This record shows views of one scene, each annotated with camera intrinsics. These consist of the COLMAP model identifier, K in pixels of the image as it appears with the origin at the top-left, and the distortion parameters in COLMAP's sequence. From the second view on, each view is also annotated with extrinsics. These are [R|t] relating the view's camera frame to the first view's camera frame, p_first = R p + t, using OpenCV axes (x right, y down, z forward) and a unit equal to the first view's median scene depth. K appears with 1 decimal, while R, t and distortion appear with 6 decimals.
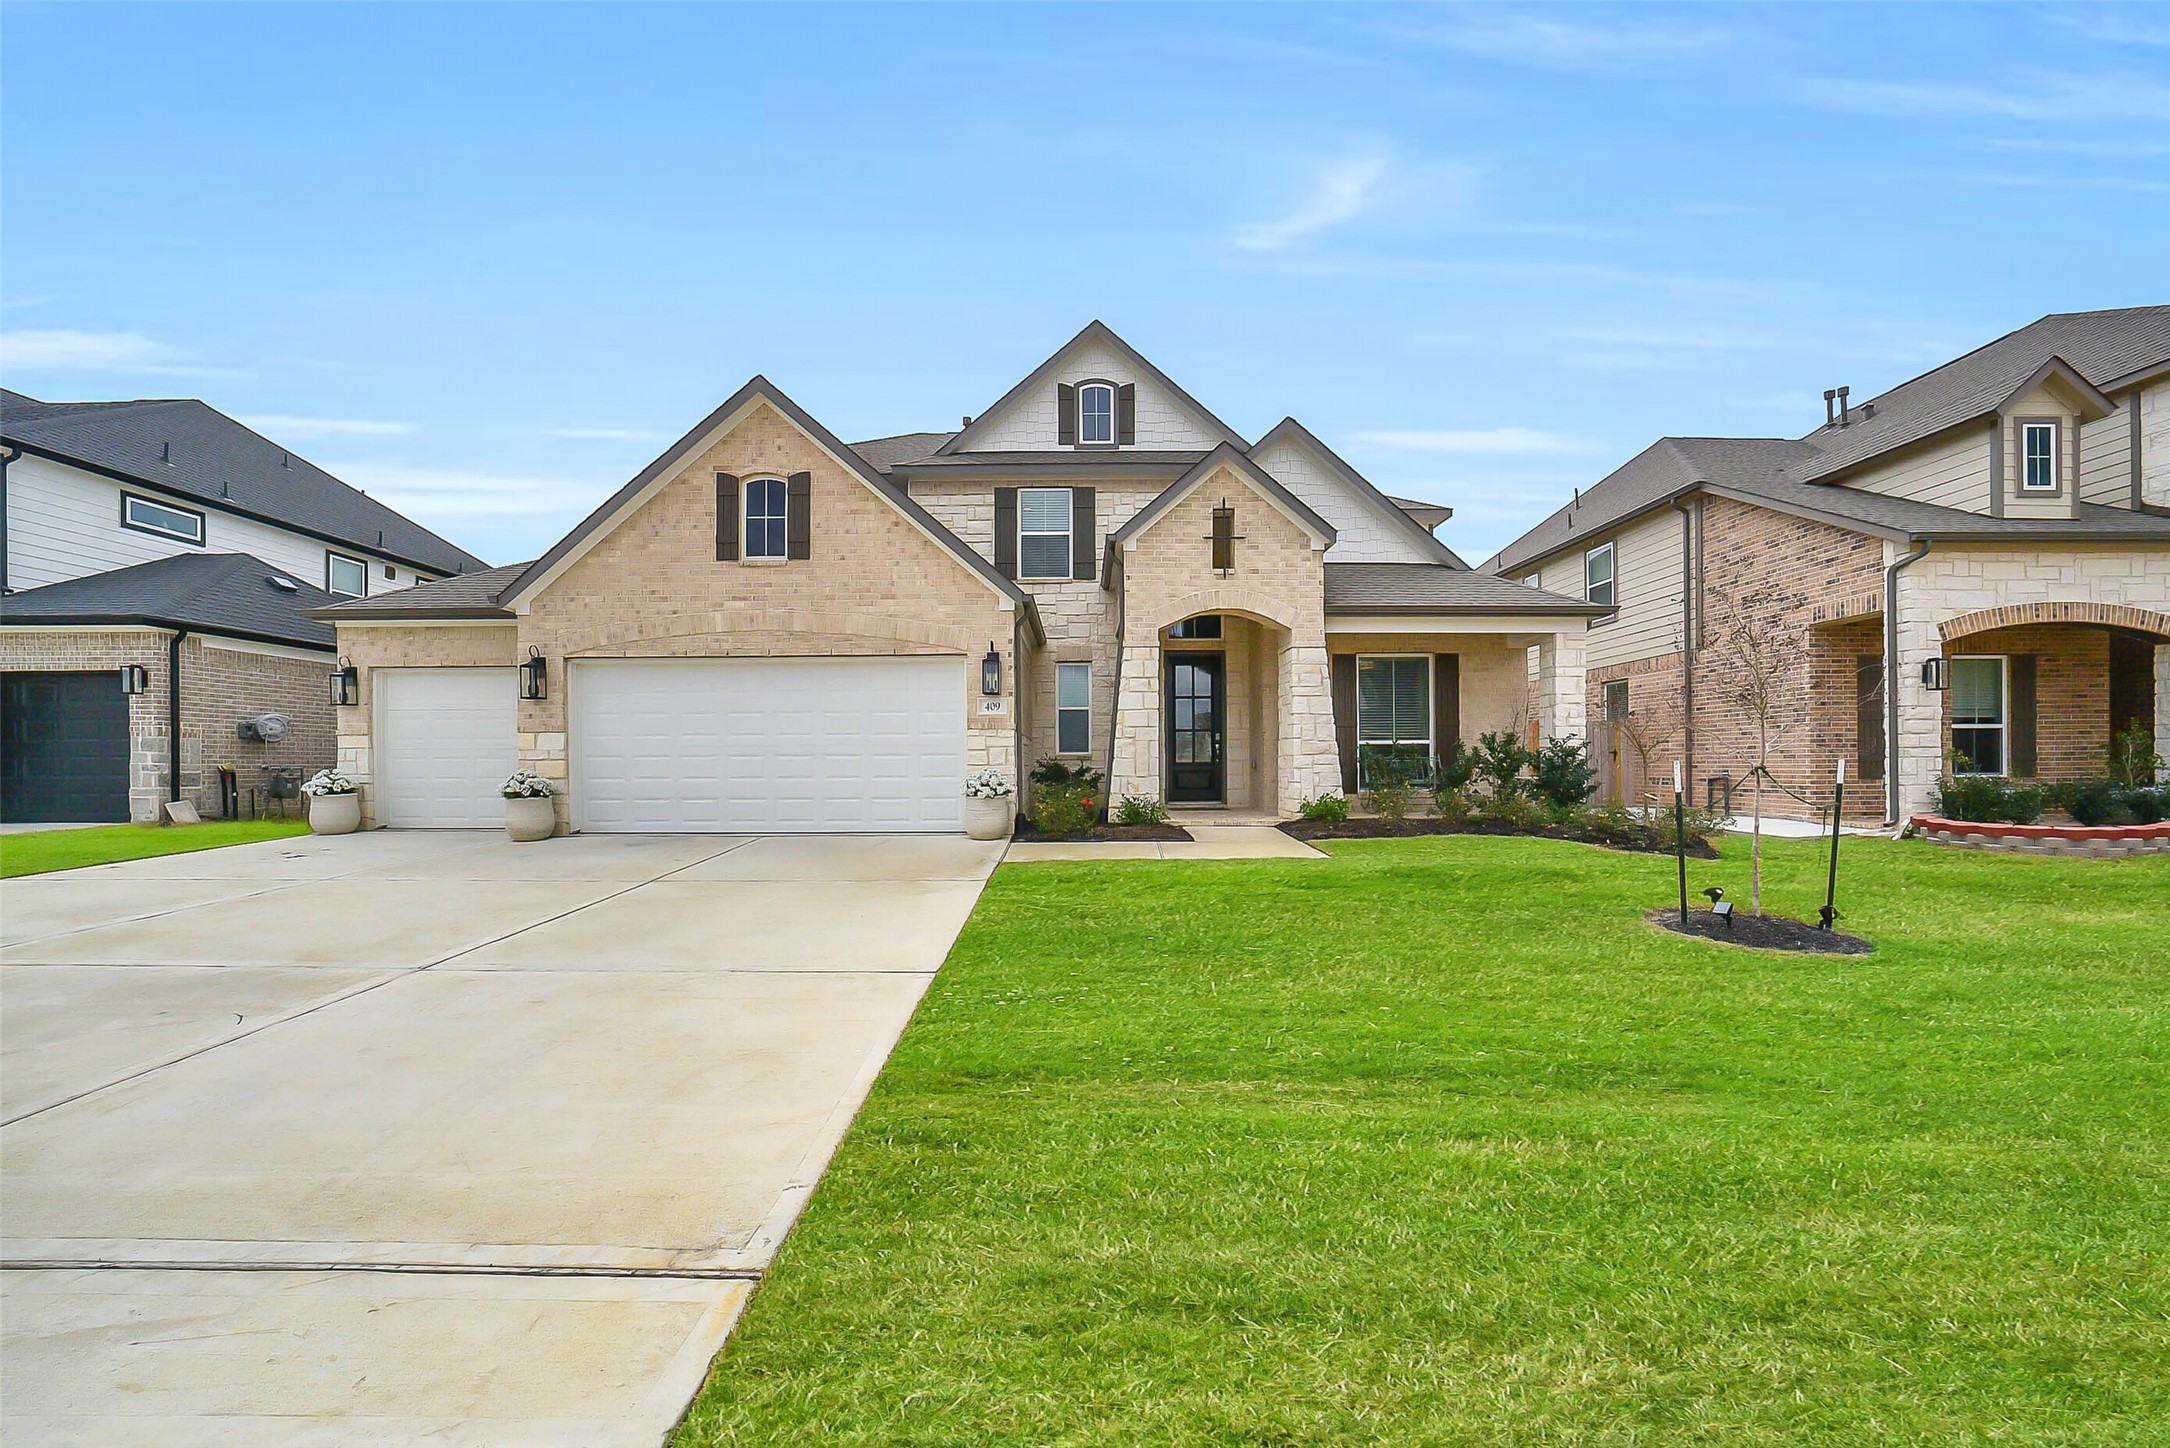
lens RADIAL K [[850.2, 0, 1098.5], [0, 850.2, 758.2], [0, 0, 1]] dist [-0.018771, 0.000605]
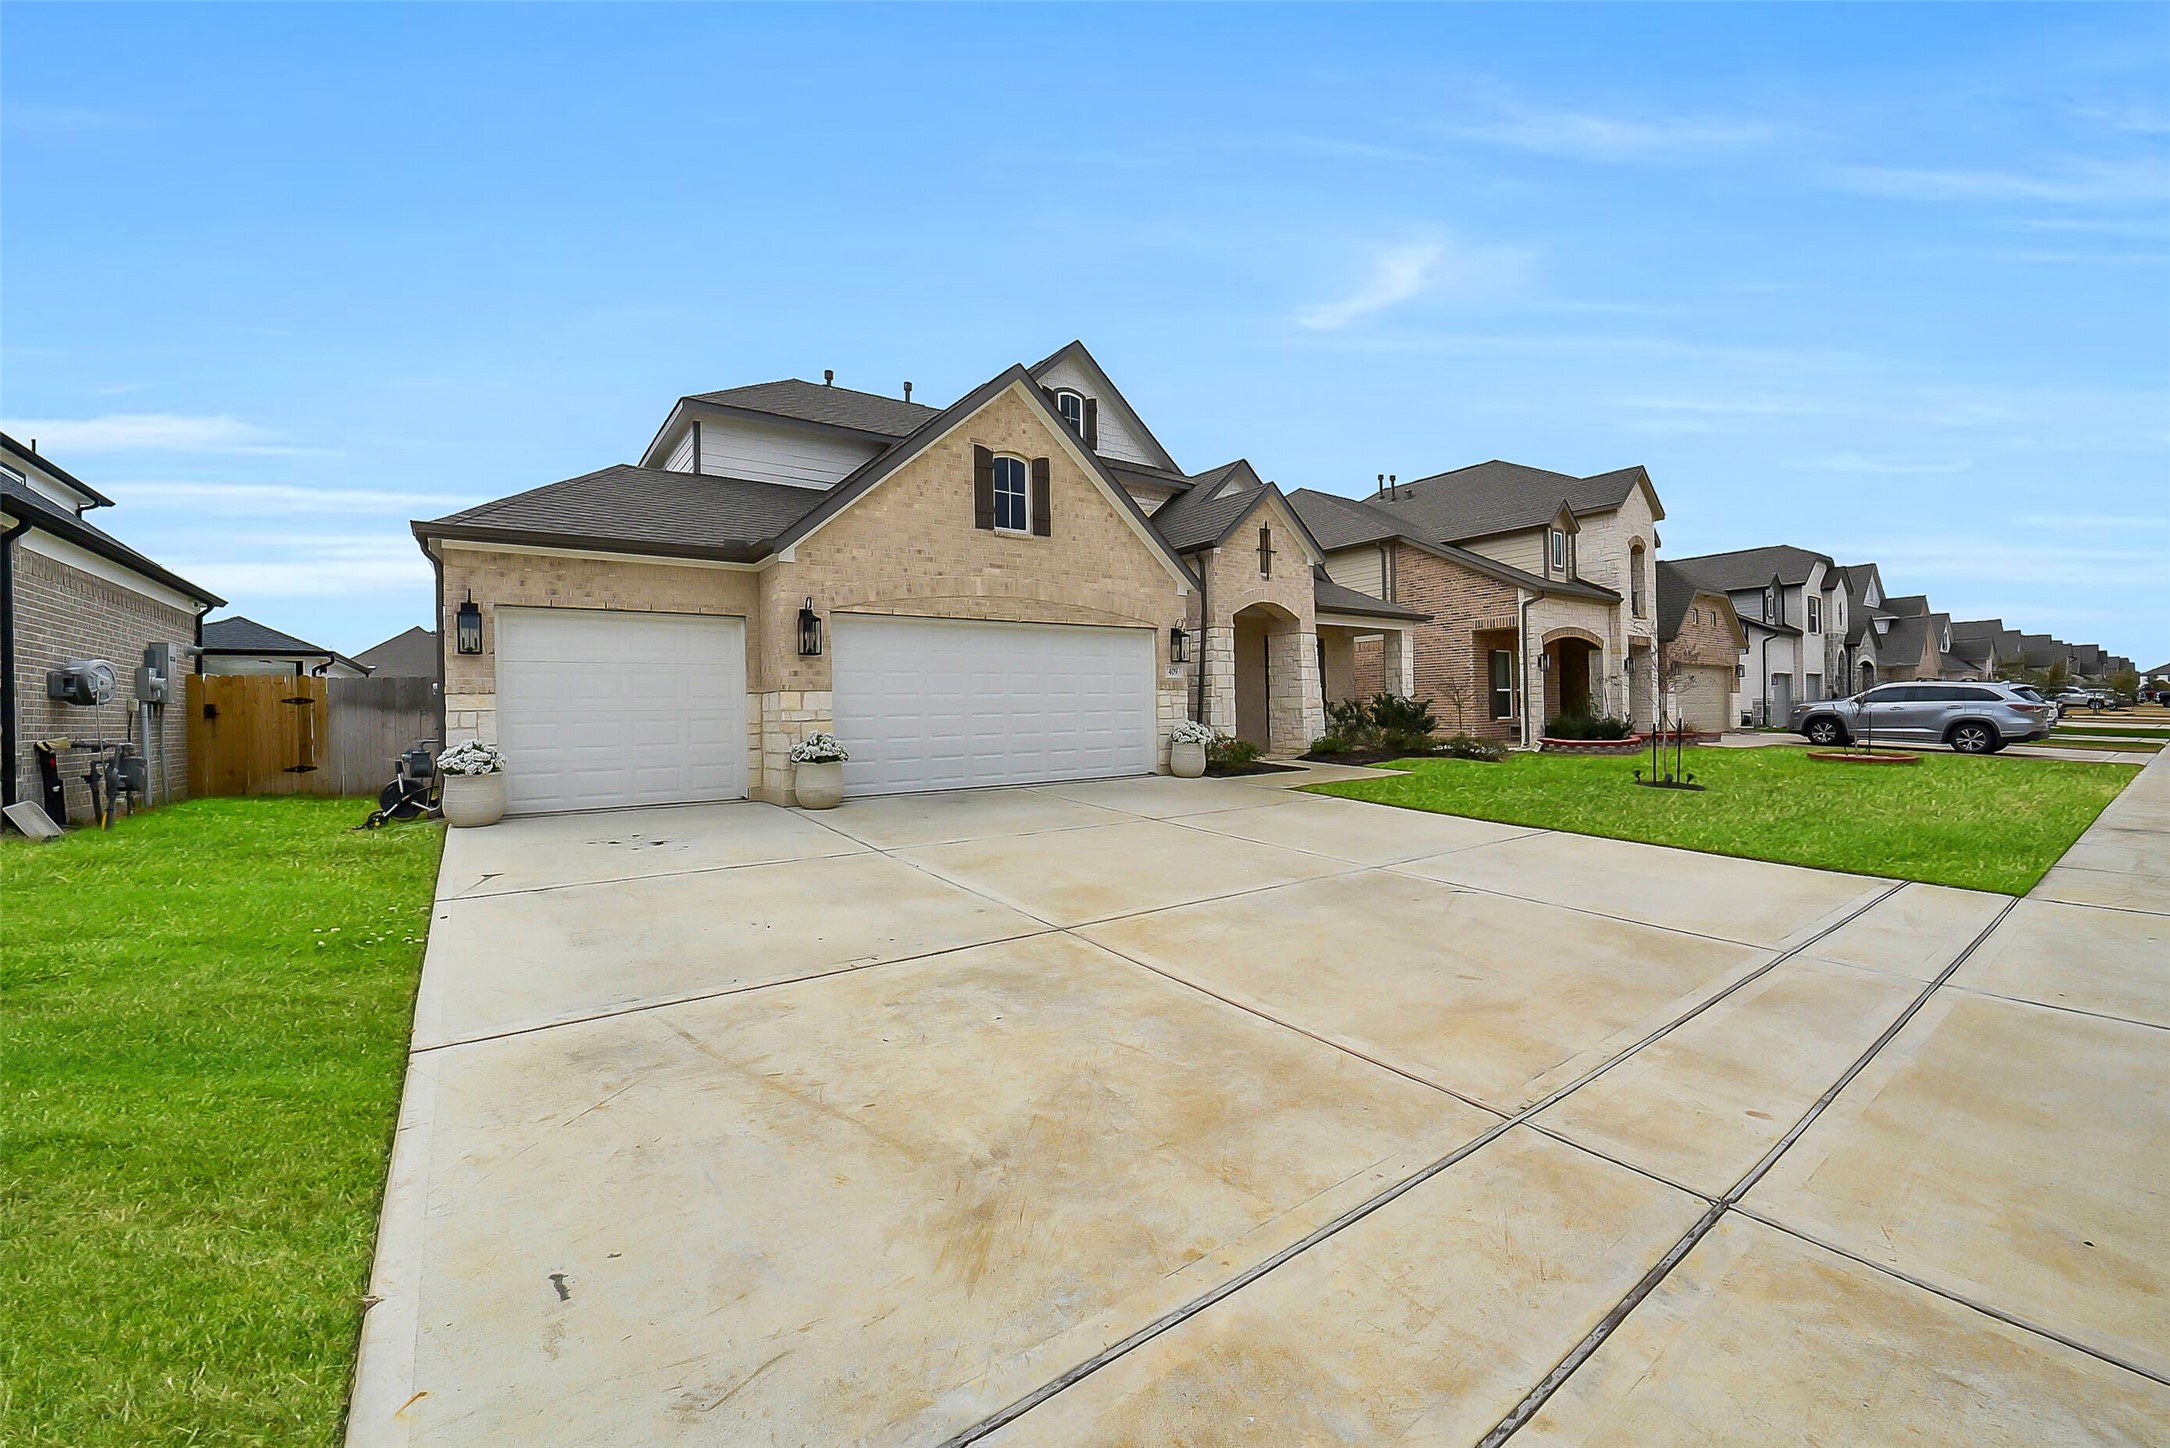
lens RADIAL K [[850.2, 0, 1098.2], [0, 850.2, 705.3], [0, 0, 1]] dist [-0.018771, 0.000605]
pose [[0.804842, -0.006978, 0.593448, -0.886646], [0.015070, 0.999849, -0.008682, -0.001954], [-0.593298, 0.015931, 0.804825, 0.061095]]
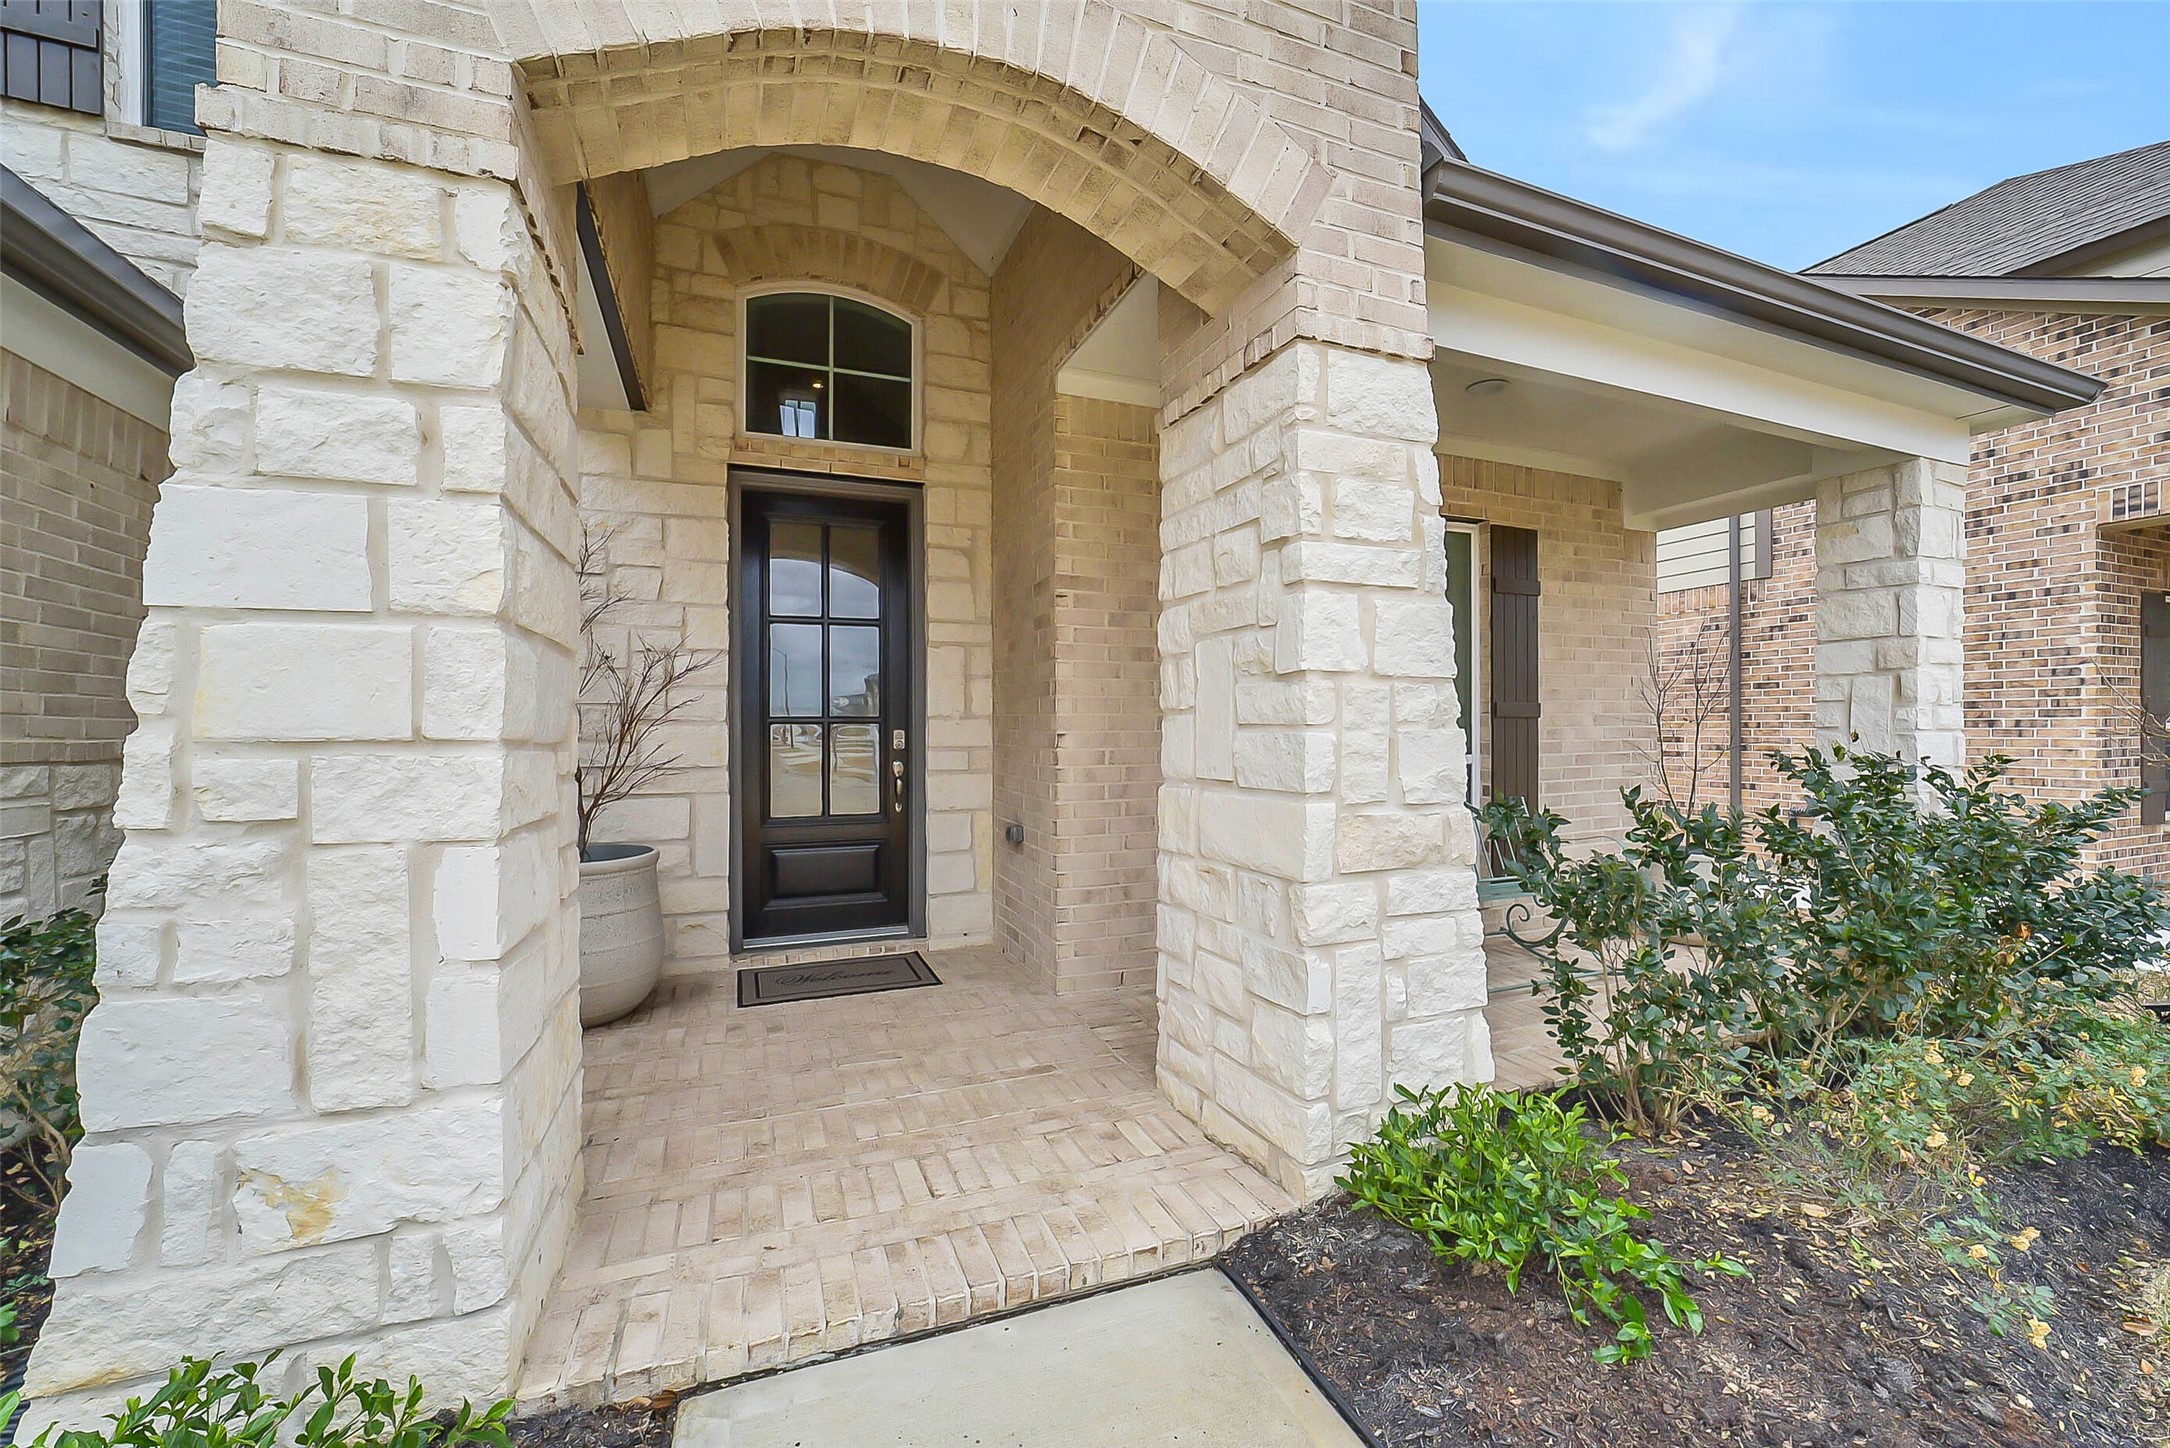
lens RADIAL K [[850.2, 0, 1090.9], [0, 850.2, 725.9], [0, 0, 1]] dist [-0.018771, 0.000605]
pose [[0.929860, 0.002198, 0.367907, 0.110342], [-0.003017, 0.999994, 0.001651, -0.040164], [-0.367902, -0.002645, 0.929861, 0.833462]]
